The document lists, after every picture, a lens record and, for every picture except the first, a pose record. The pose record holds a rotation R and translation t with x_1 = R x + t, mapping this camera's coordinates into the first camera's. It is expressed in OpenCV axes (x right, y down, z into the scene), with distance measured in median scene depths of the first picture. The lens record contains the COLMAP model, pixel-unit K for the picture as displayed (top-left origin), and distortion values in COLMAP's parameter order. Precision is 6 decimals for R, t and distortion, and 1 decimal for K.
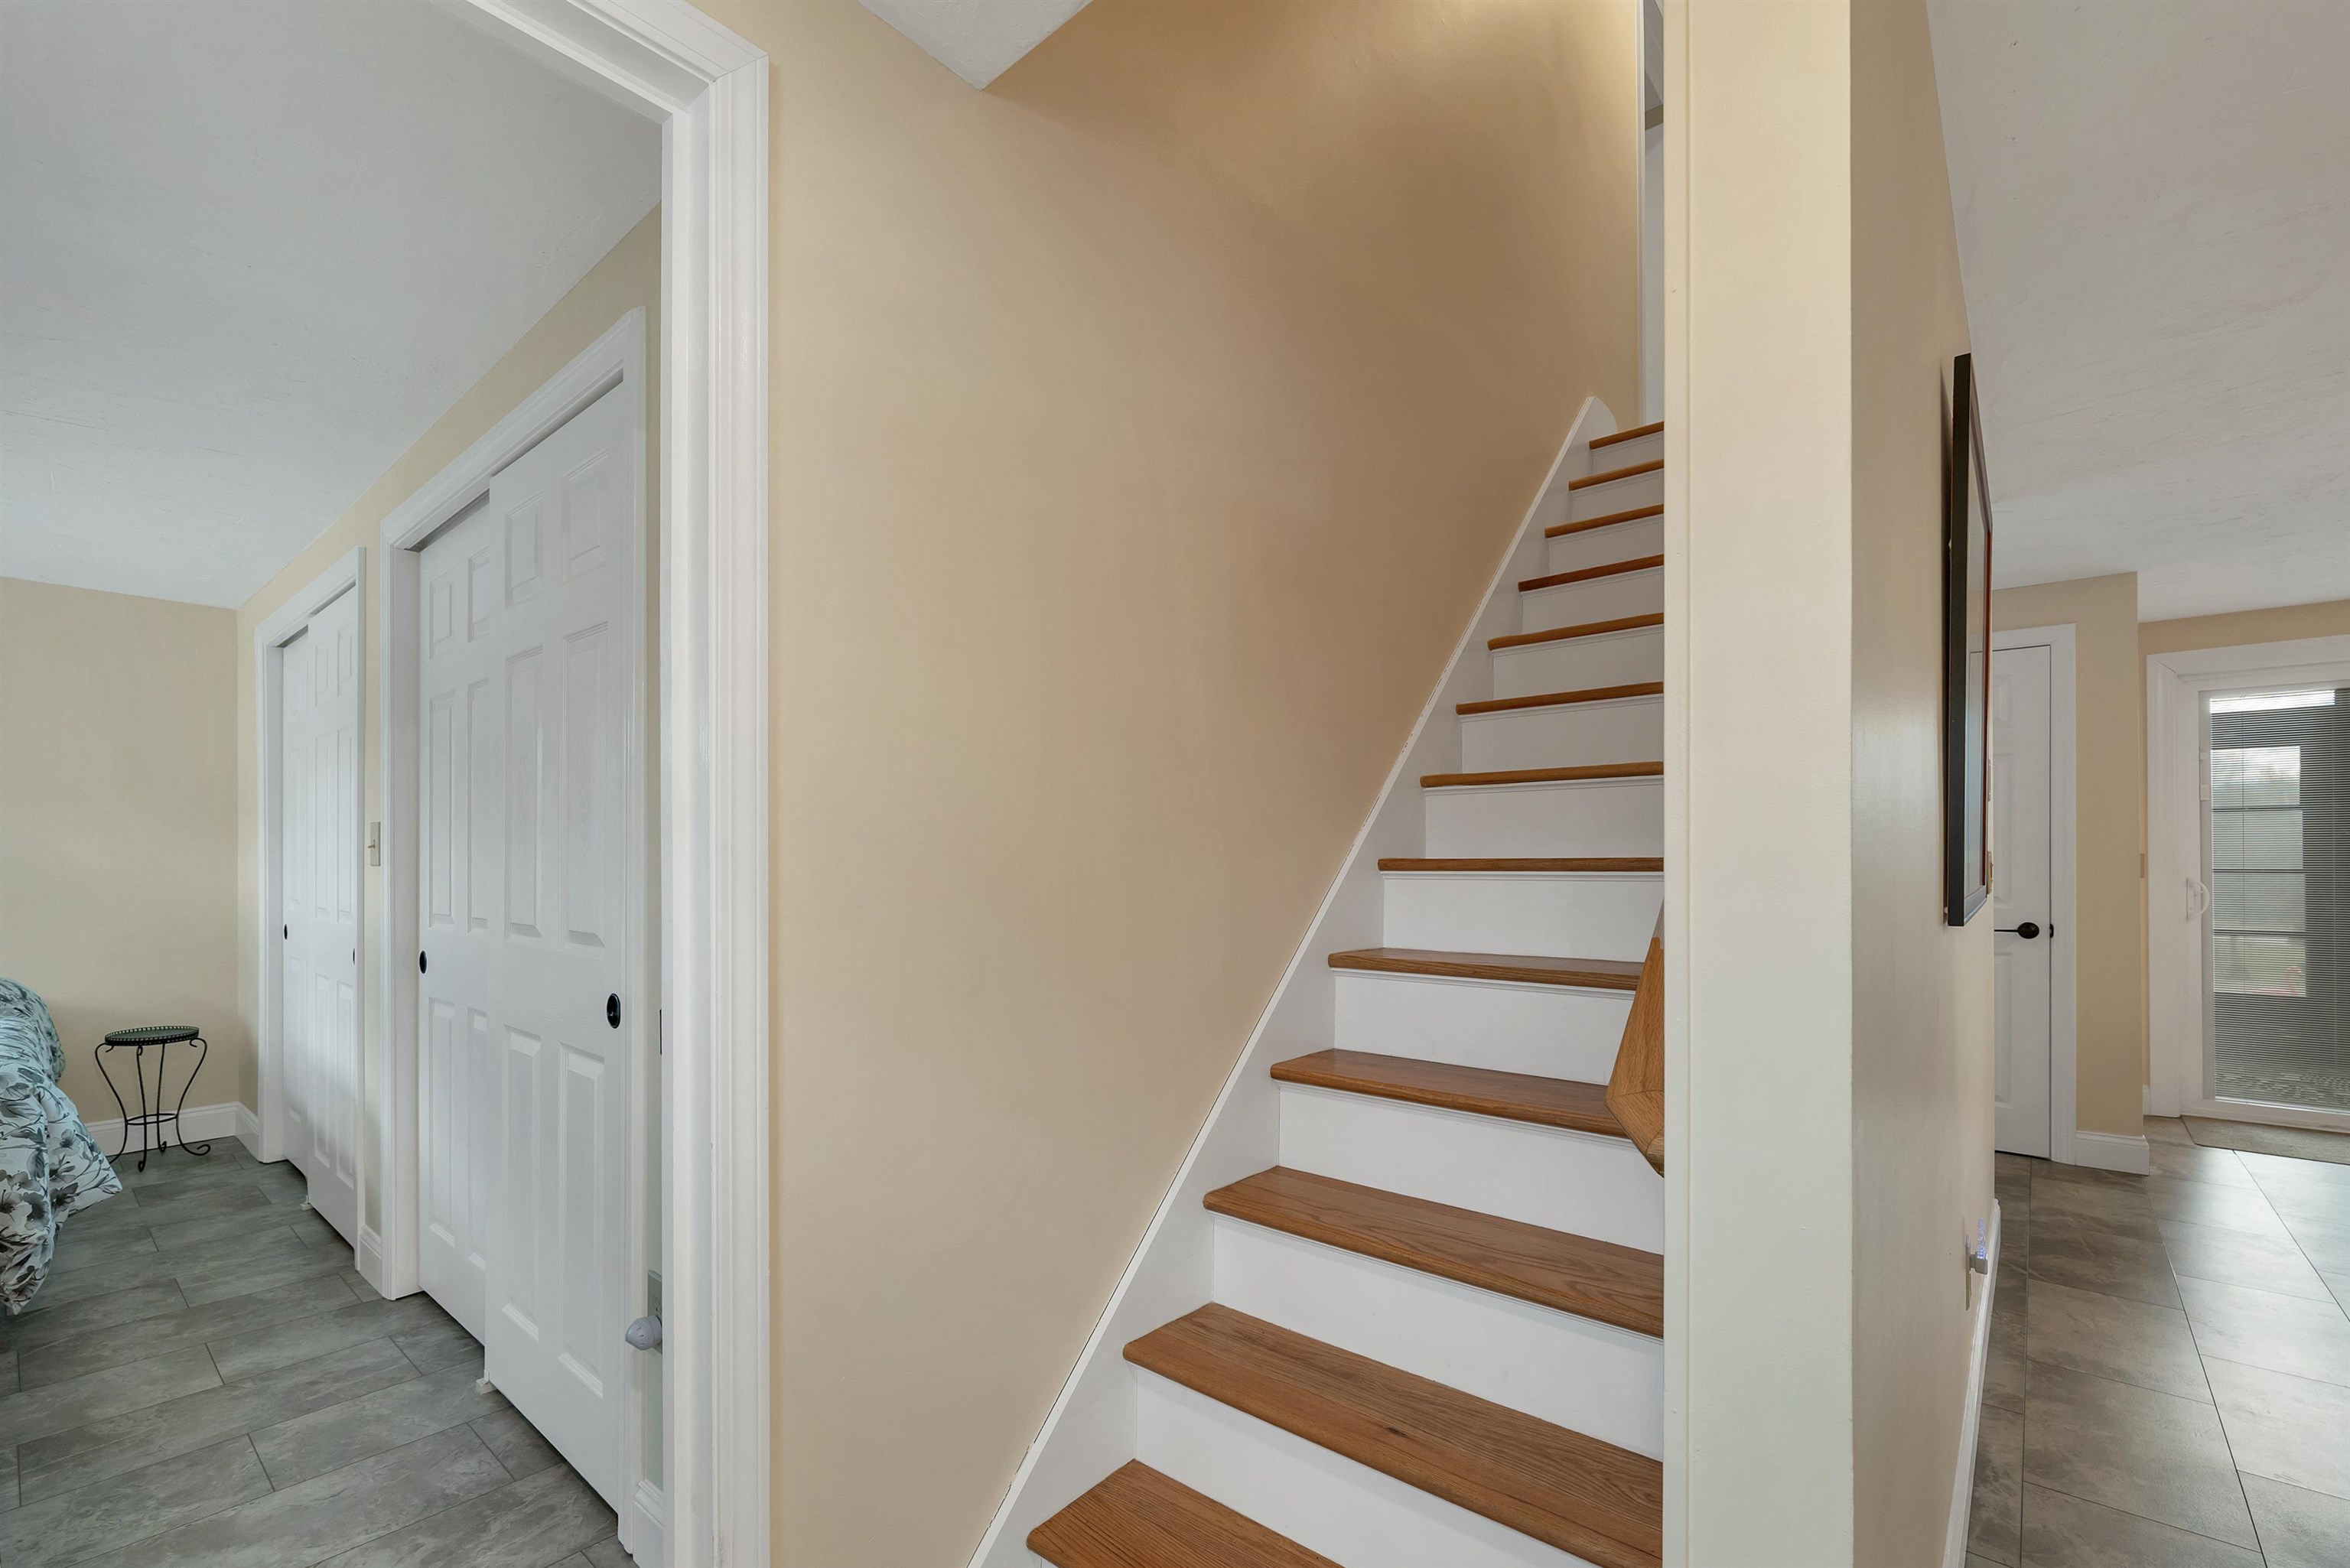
lens RADIAL K [[1018.9, 0, 1177.4], [0, 1018.9, 857.6], [0, 0, 1]] dist [0.000065, -0.000425]
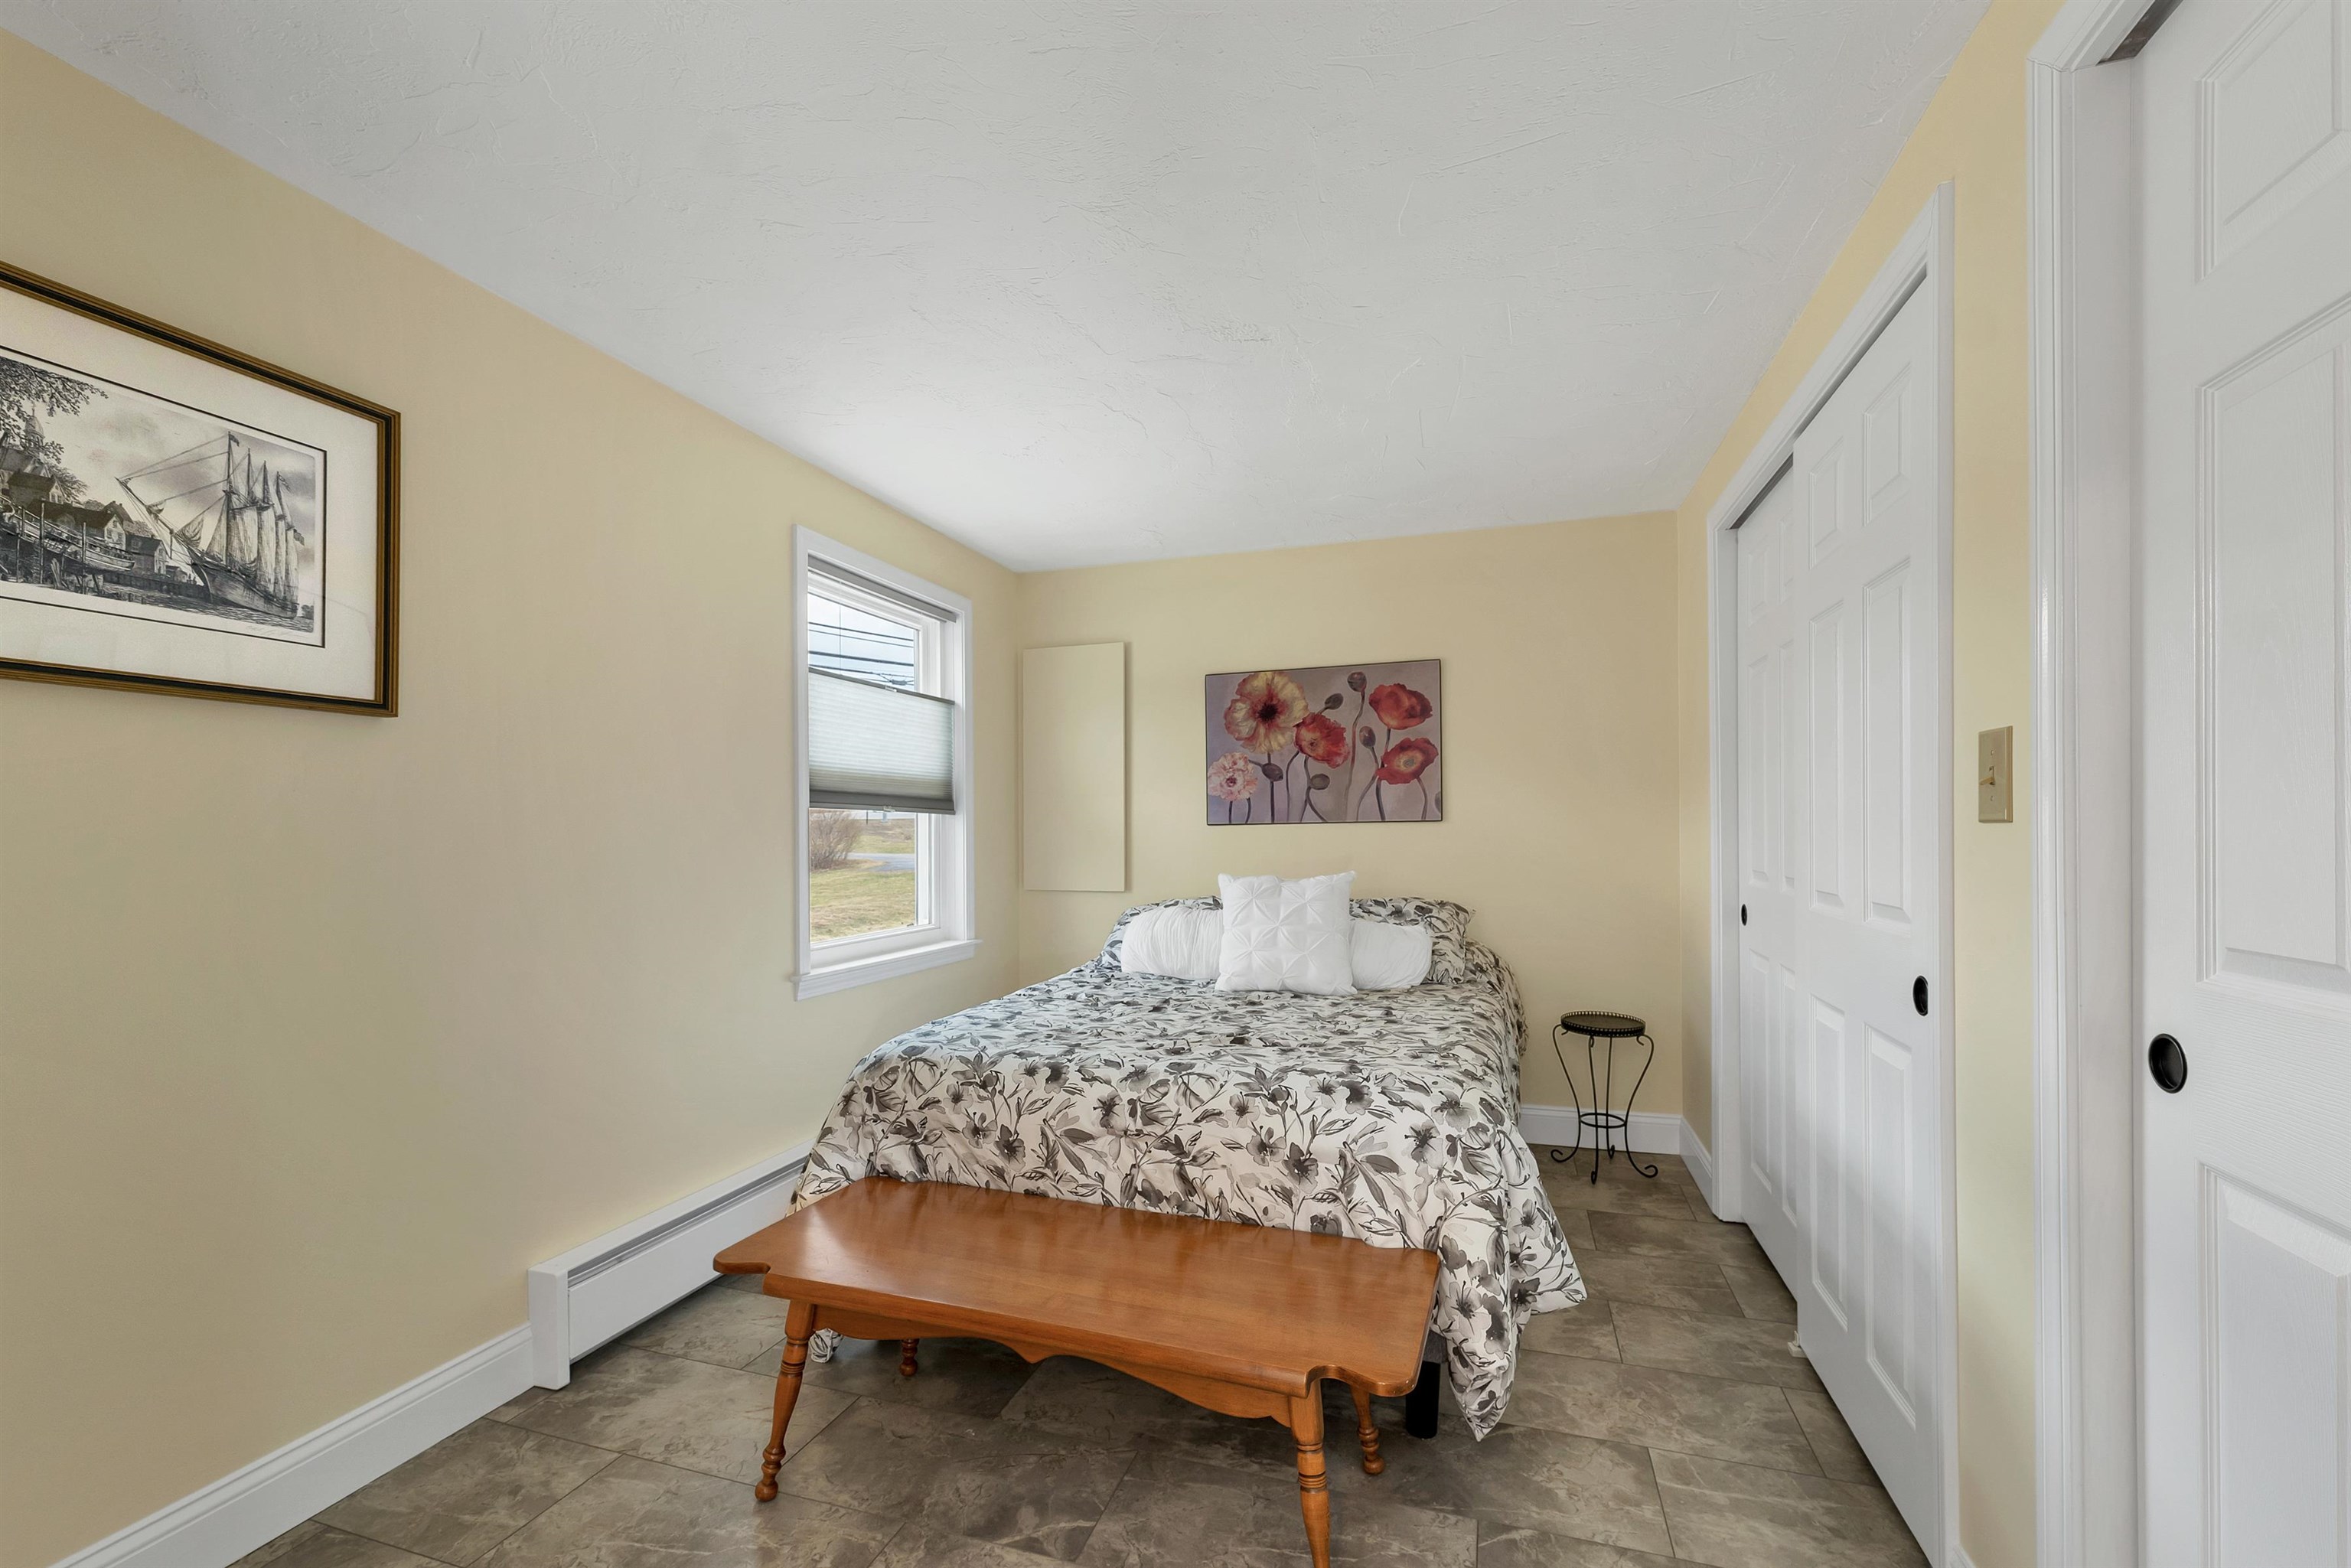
lens RADIAL K [[1009.4, 0, 1168.6], [0, 1009.4, 830.2], [0, 0, 1]] dist [-0.000272, -0.000077]
pose [[0.385070, -0.000262, -0.922887, -0.532438], [0.010176, 0.999940, 0.003962, 0.006707], [0.922831, -0.010917, 0.385049, 0.496071]]
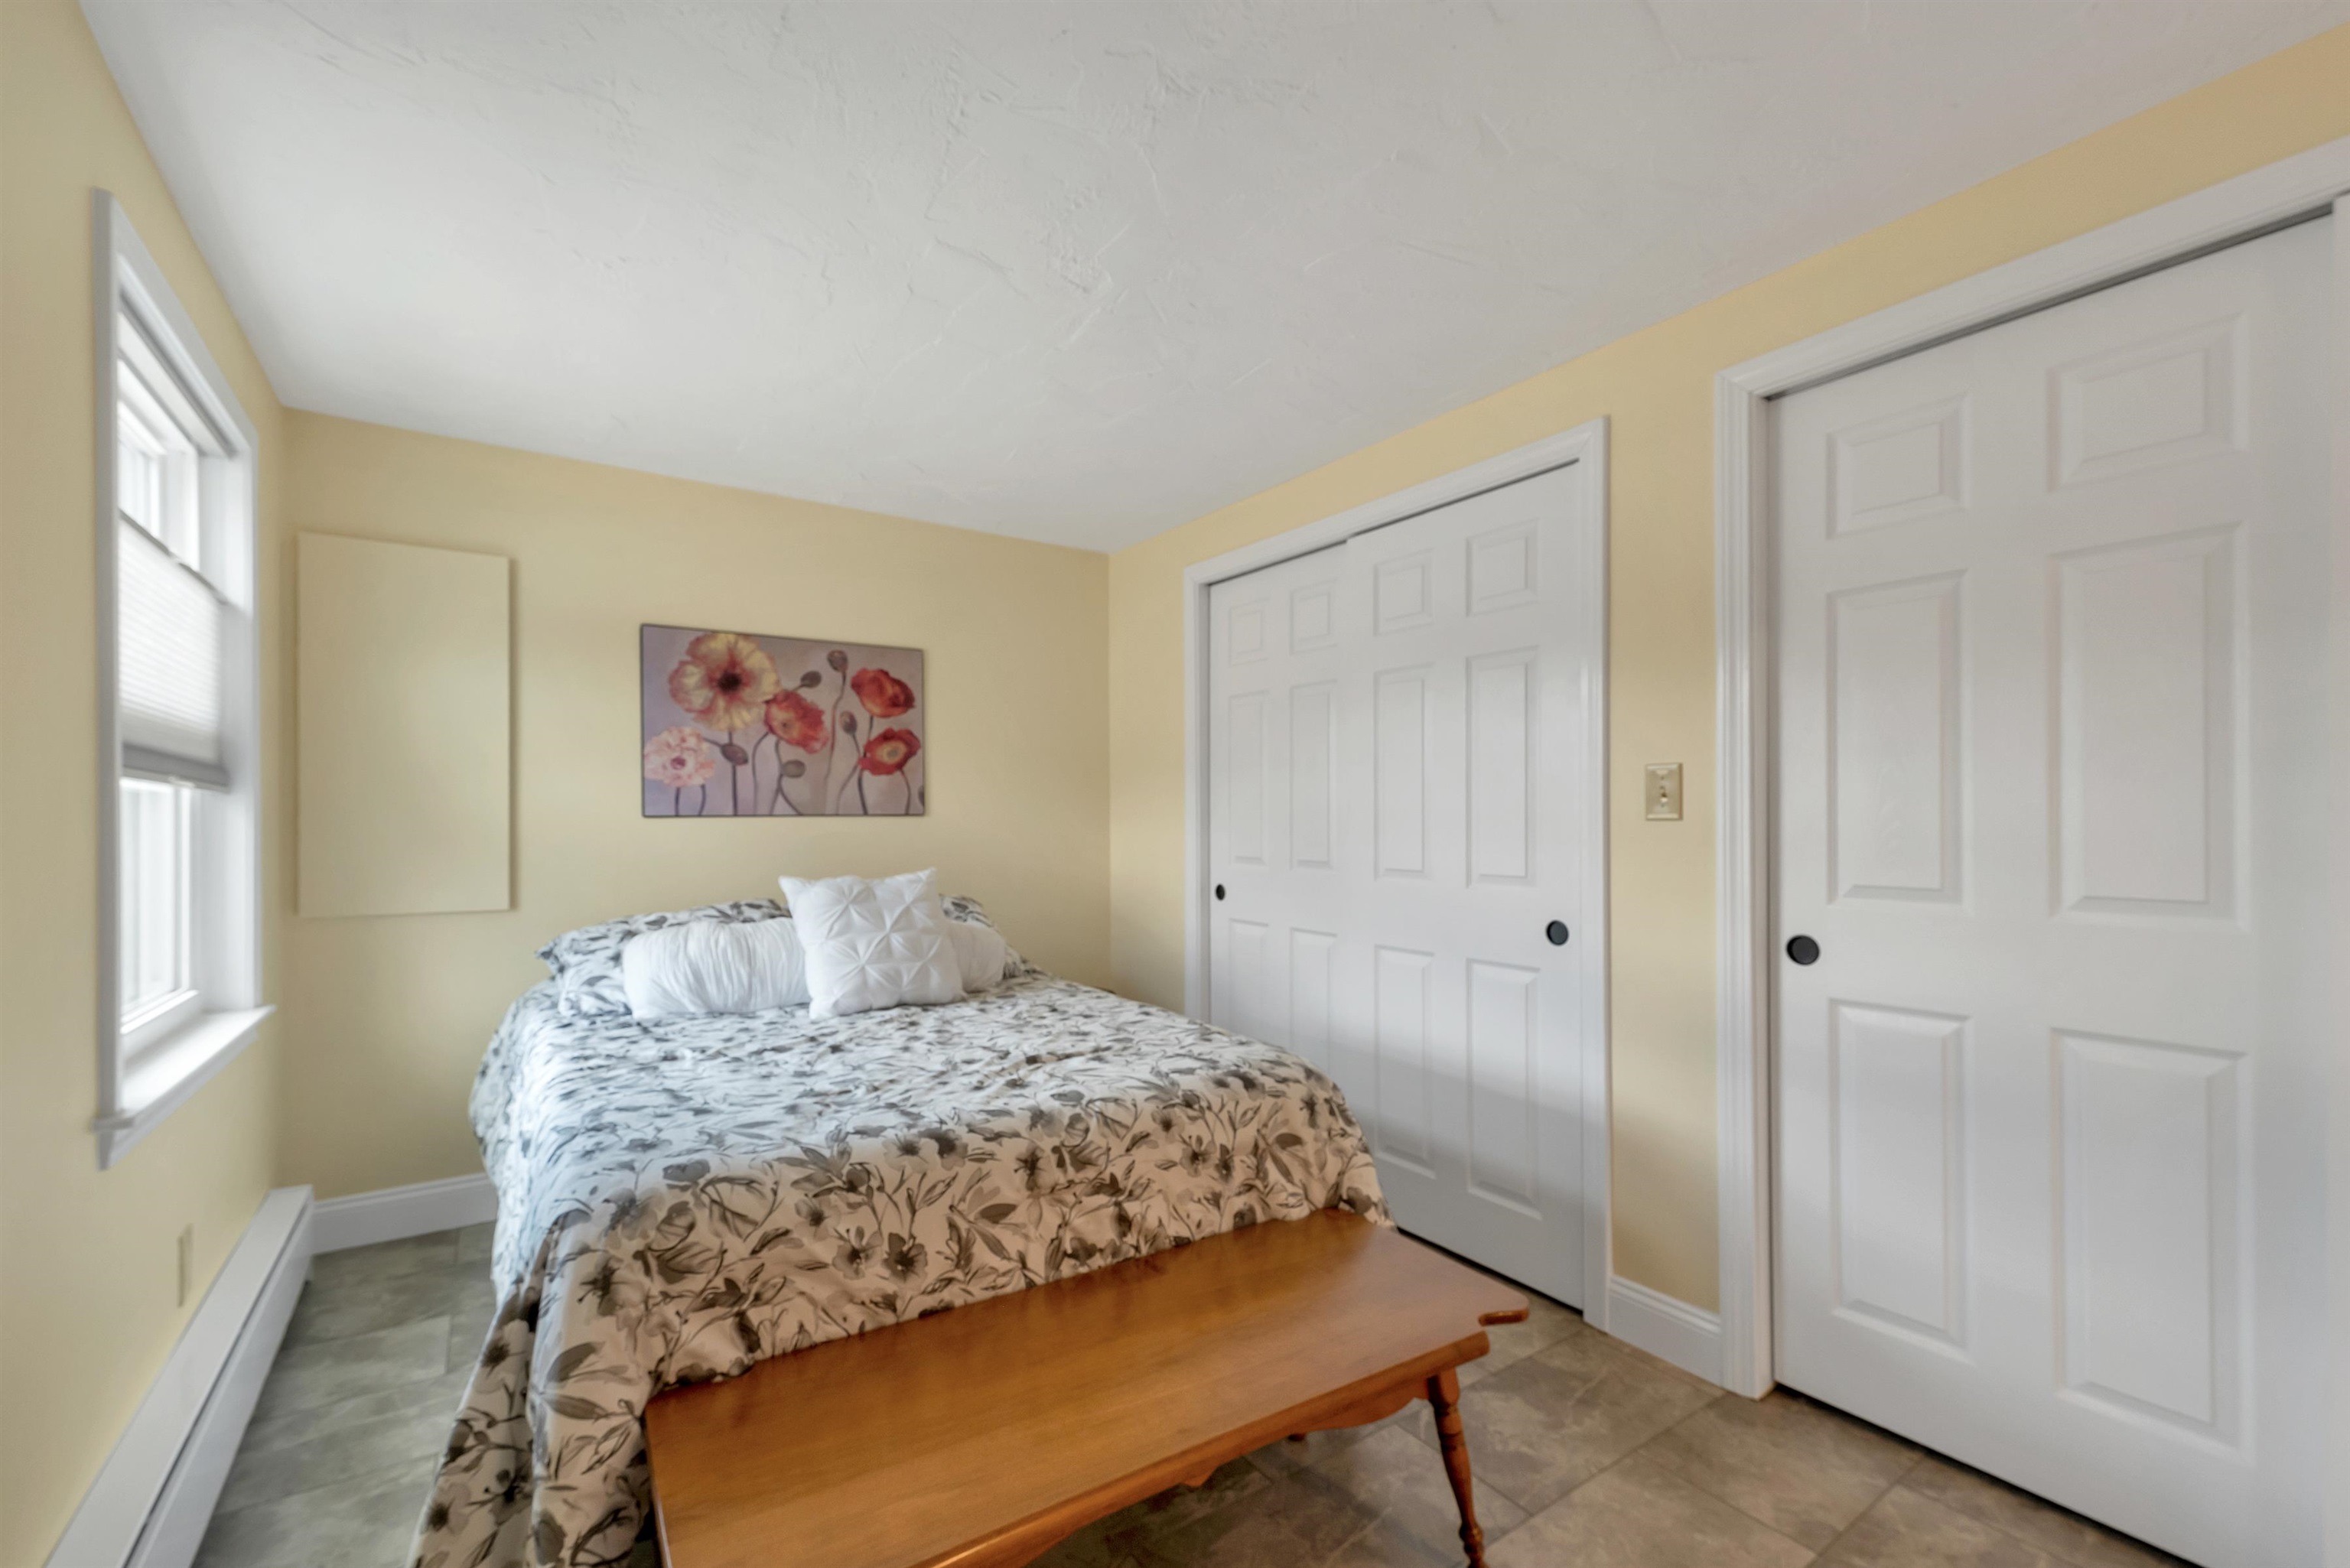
lens RADIAL K [[972.8, 0, 1165.4], [0, 972.8, 824.4], [0, 0, 1]] dist [0.002492, -0.000056]
pose [[0.965697, 0.000975, -0.259668, -1.017182], [0.000841, 0.999976, 0.006883, 0.006842], [0.259669, -0.006865, 0.965673, 0.196285]]
